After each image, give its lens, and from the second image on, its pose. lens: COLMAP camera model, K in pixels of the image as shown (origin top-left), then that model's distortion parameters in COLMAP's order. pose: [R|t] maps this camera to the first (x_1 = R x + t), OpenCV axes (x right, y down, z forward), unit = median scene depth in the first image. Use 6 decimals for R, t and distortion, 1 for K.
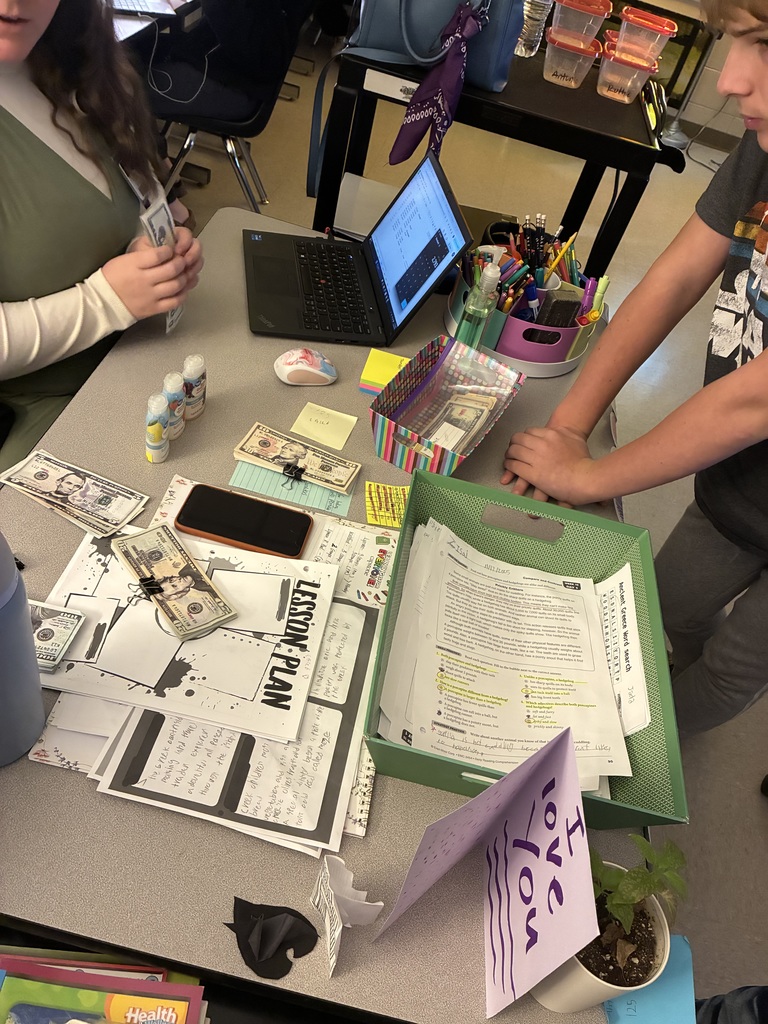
lens RADIAL K [[771.5, 0, 384.0], [0, 771.5, 512.0], [0, 0, 1]] dist [0.061088, -0.053947]
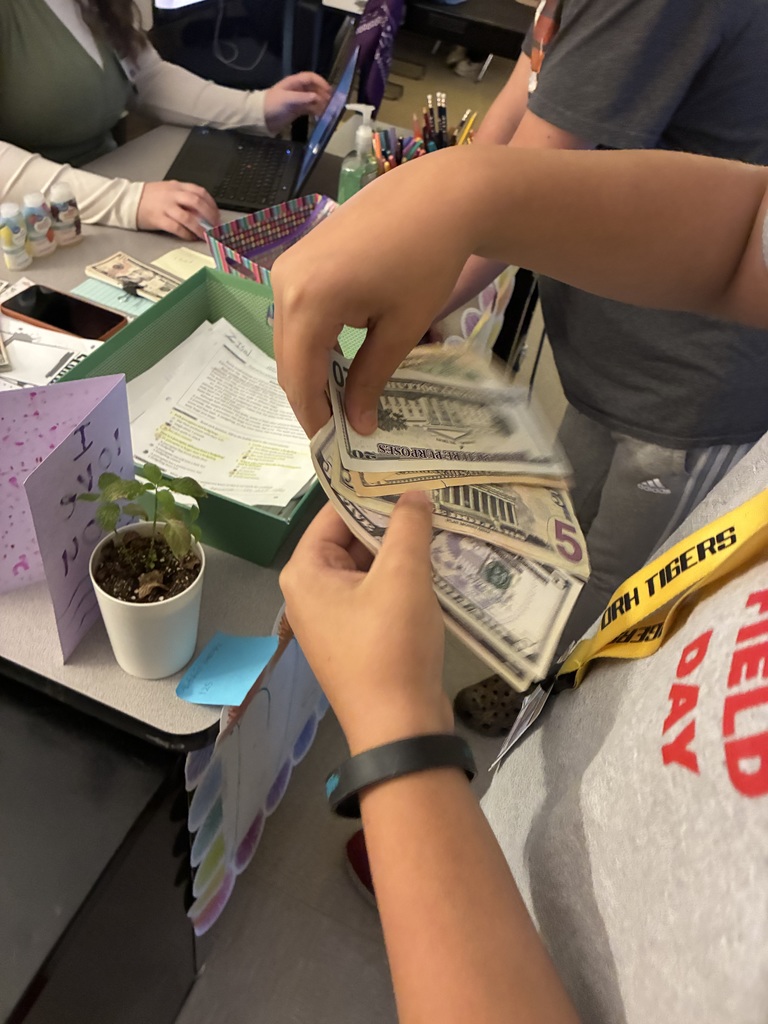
lens RADIAL K [[771.5, 0, 384.0], [0, 771.5, 512.0], [0, 0, 1]] dist [0.061088, -0.053947]
pose [[0.974606, 0.086369, -0.206600, 0.484841], [-0.097809, 0.994151, -0.045797, 0.278596], [0.201436, 0.064841, 0.977353, 0.011001]]
